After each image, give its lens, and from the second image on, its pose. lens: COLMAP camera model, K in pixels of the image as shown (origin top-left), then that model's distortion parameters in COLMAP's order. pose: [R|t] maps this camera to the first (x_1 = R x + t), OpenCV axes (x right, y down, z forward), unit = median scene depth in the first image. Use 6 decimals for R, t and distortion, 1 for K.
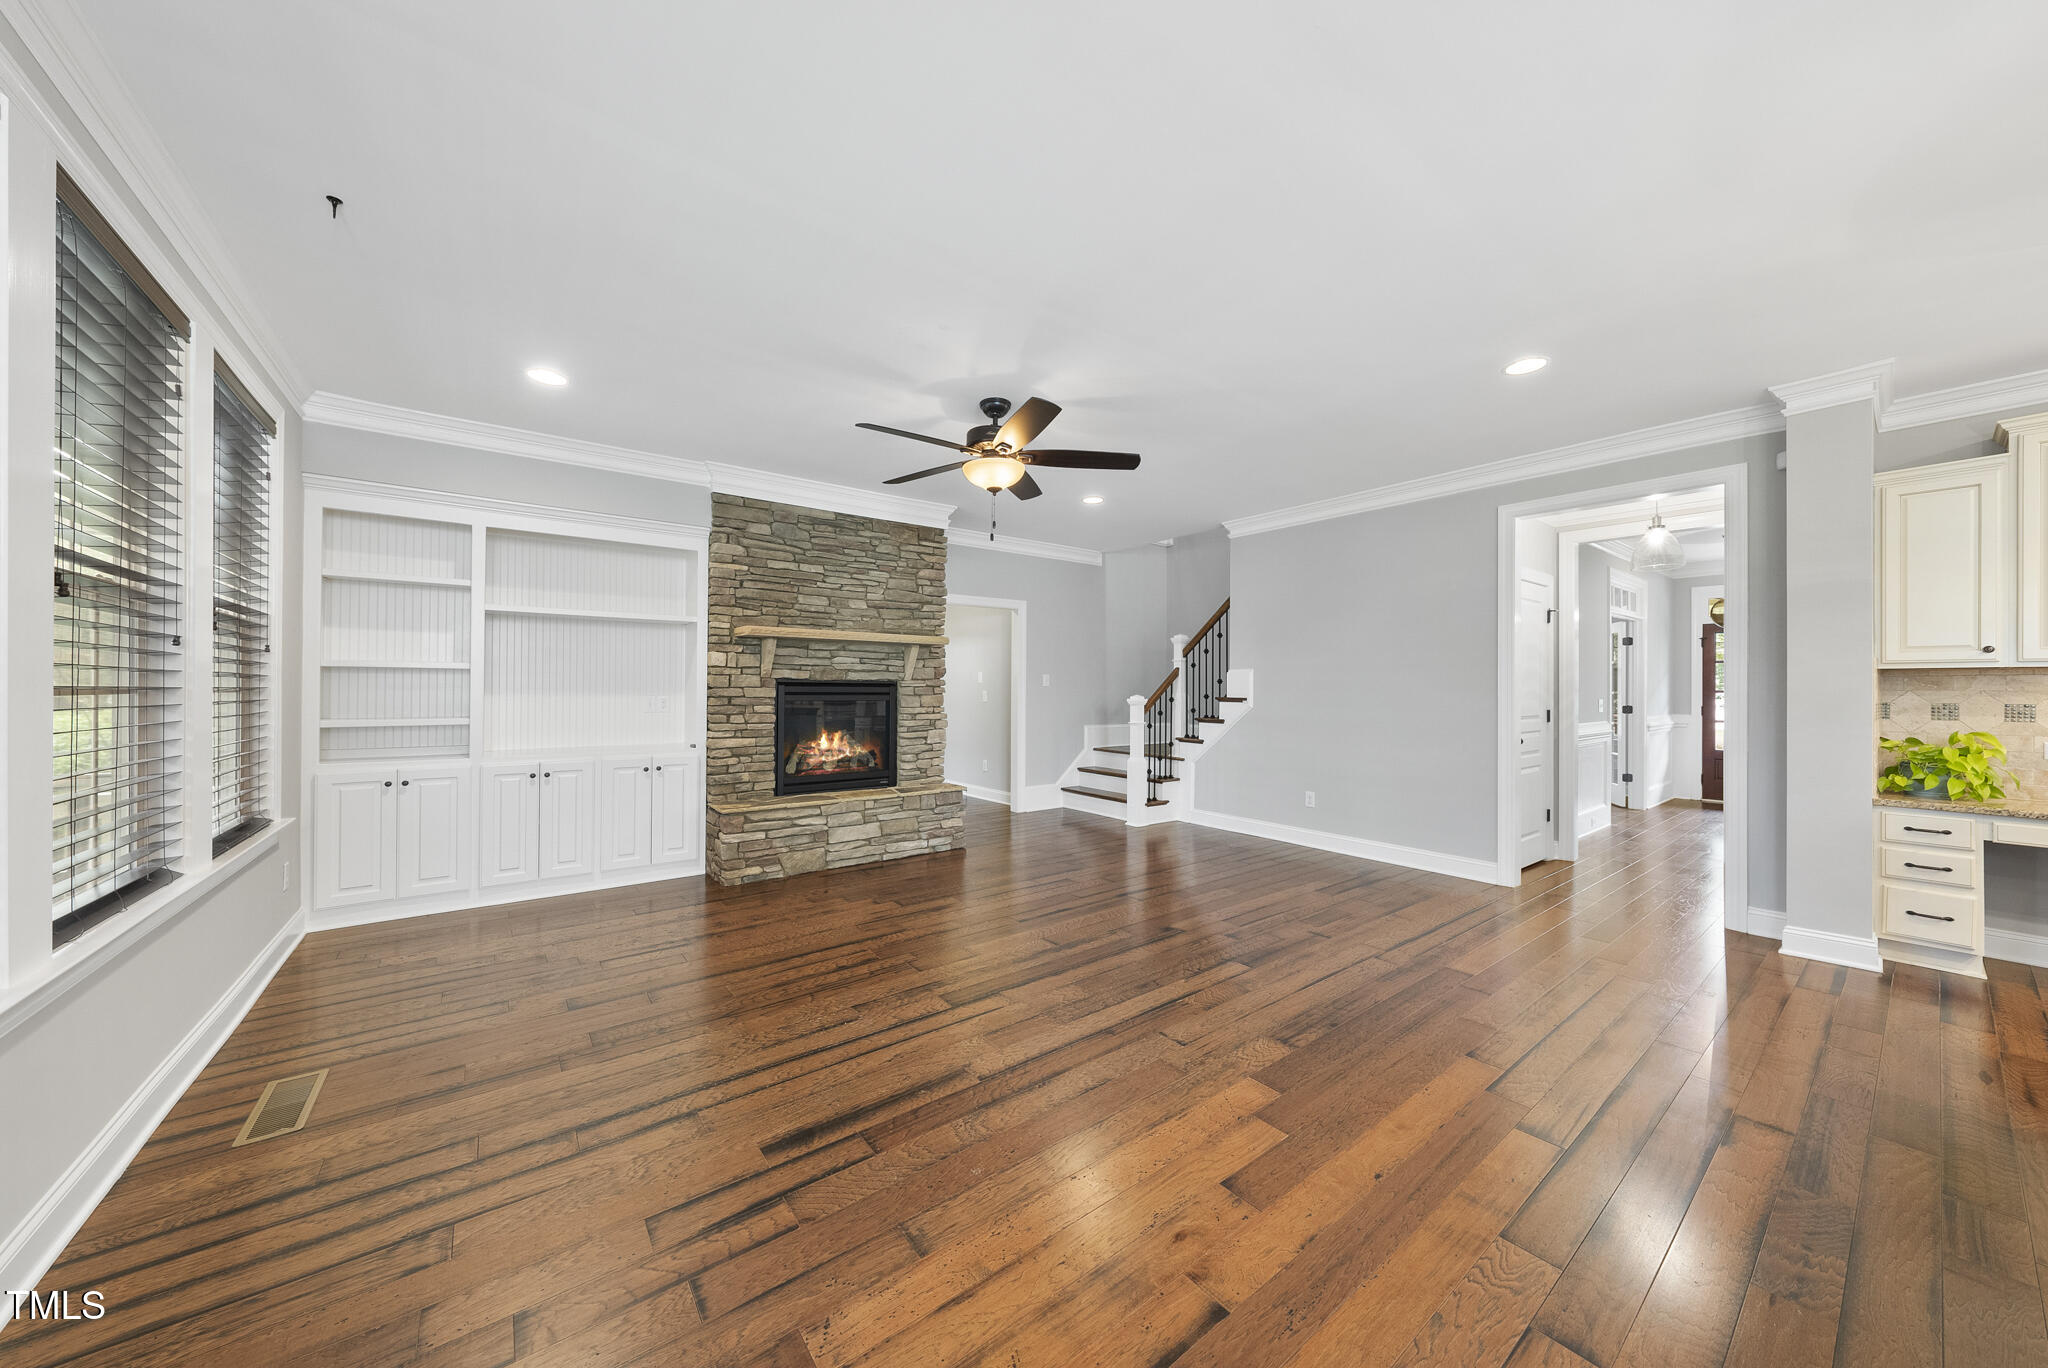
lens RADIAL K [[694.3, 0, 1024.0], [0, 694.3, 684.0], [0, 0, 1]] dist [0.000682, 0.000010]
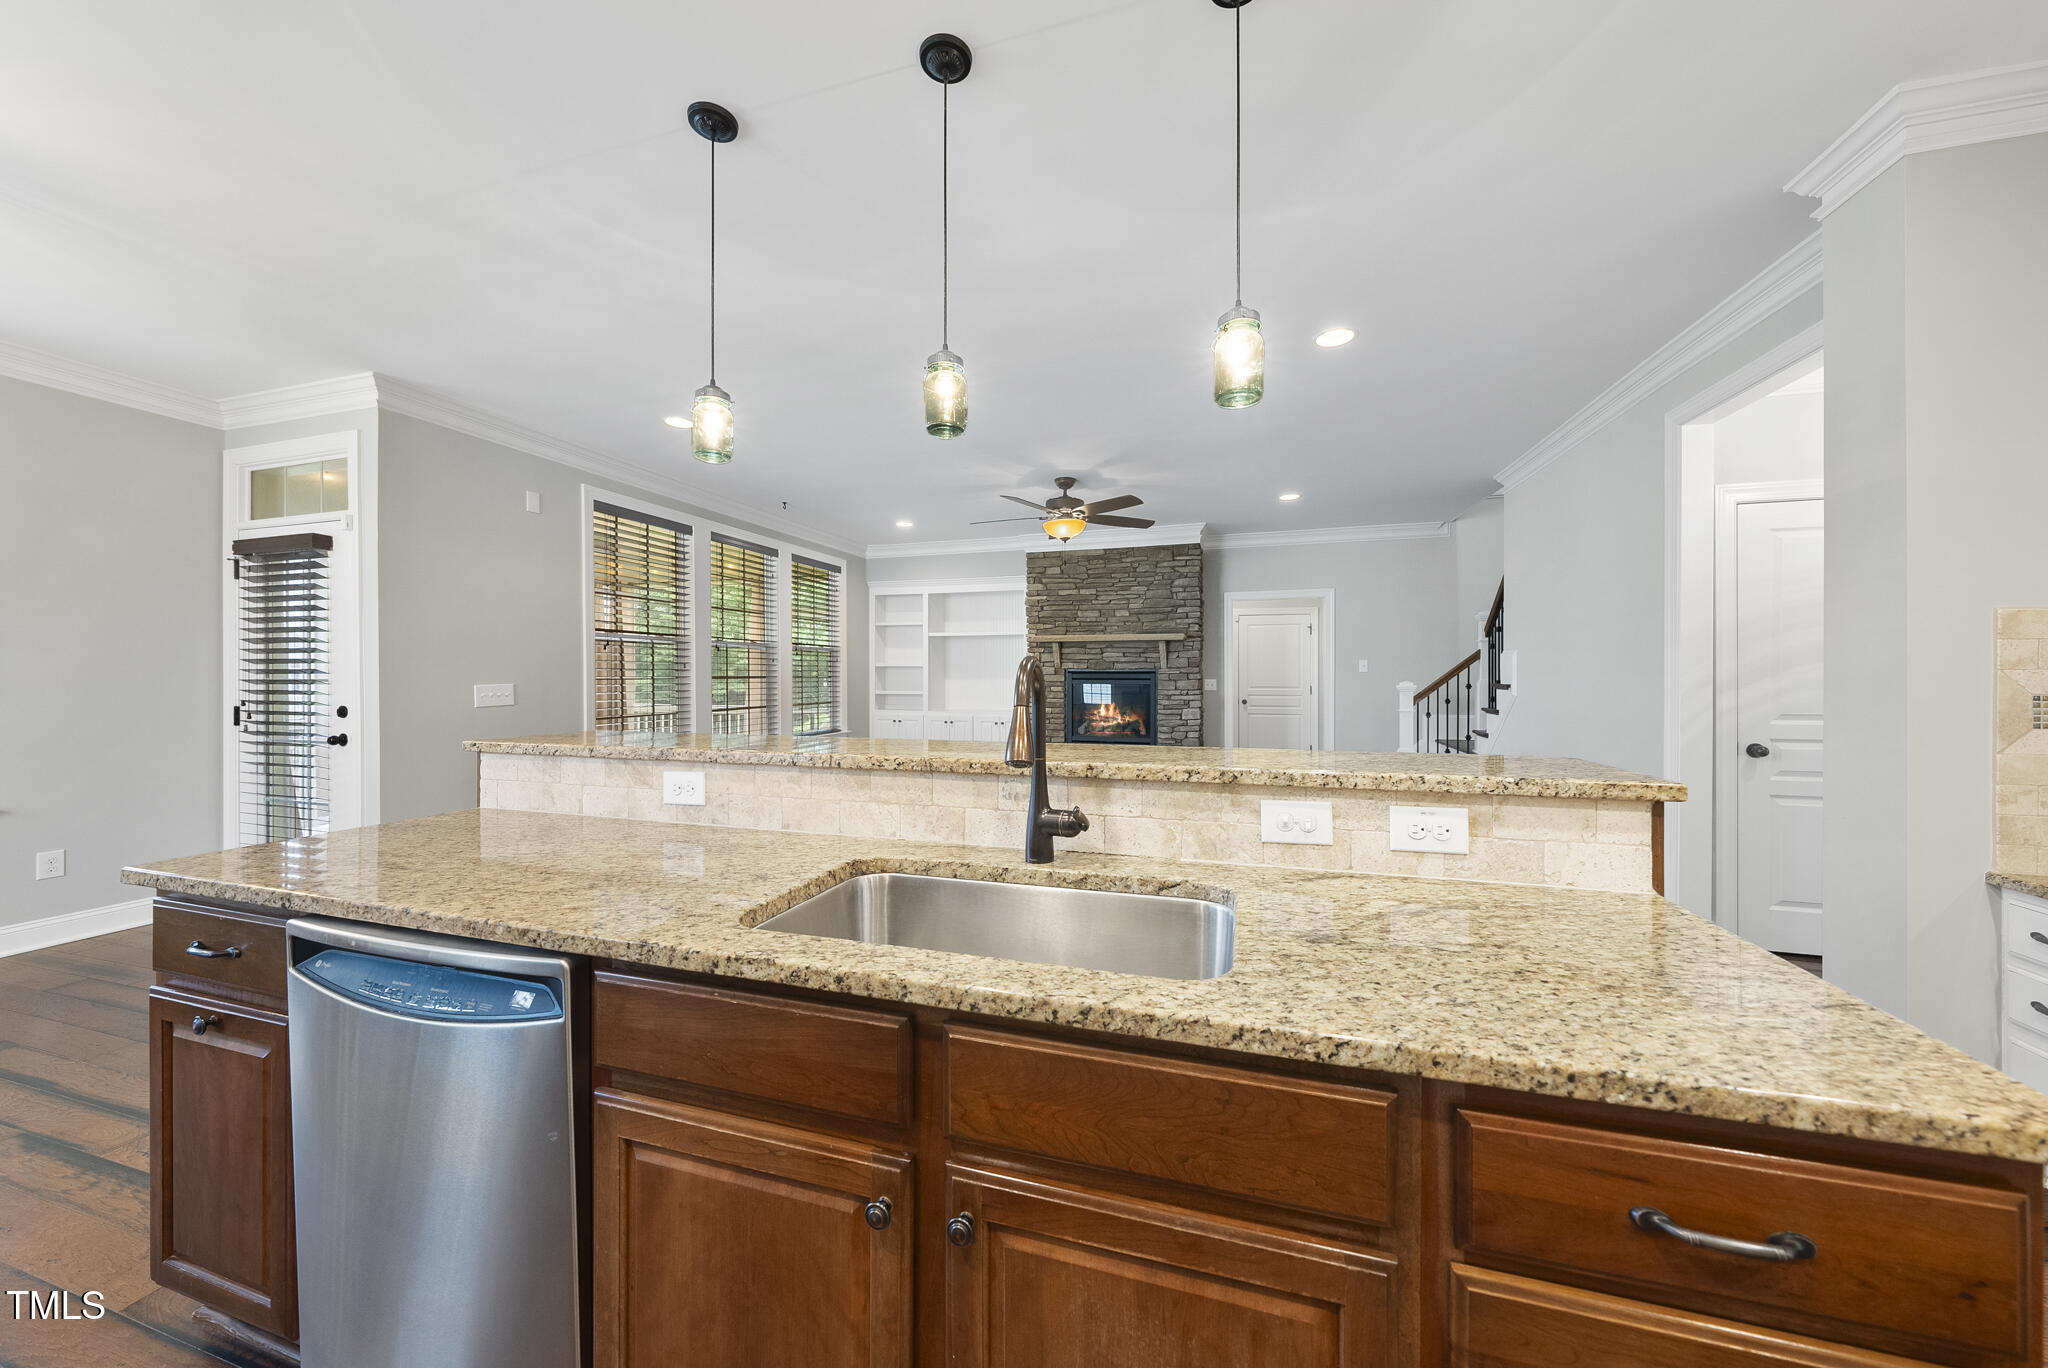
lens RADIAL K [[694.3, 0, 1024.0], [0, 694.3, 684.0], [0, 0, 1]] dist [0.000682, 0.000010]
pose [[0.585598, 0.006715, -0.810573, 0.823438], [0.008741, 0.999855, 0.014598, 0.002125], [0.810554, -0.015634, 0.585455, 0.053266]]
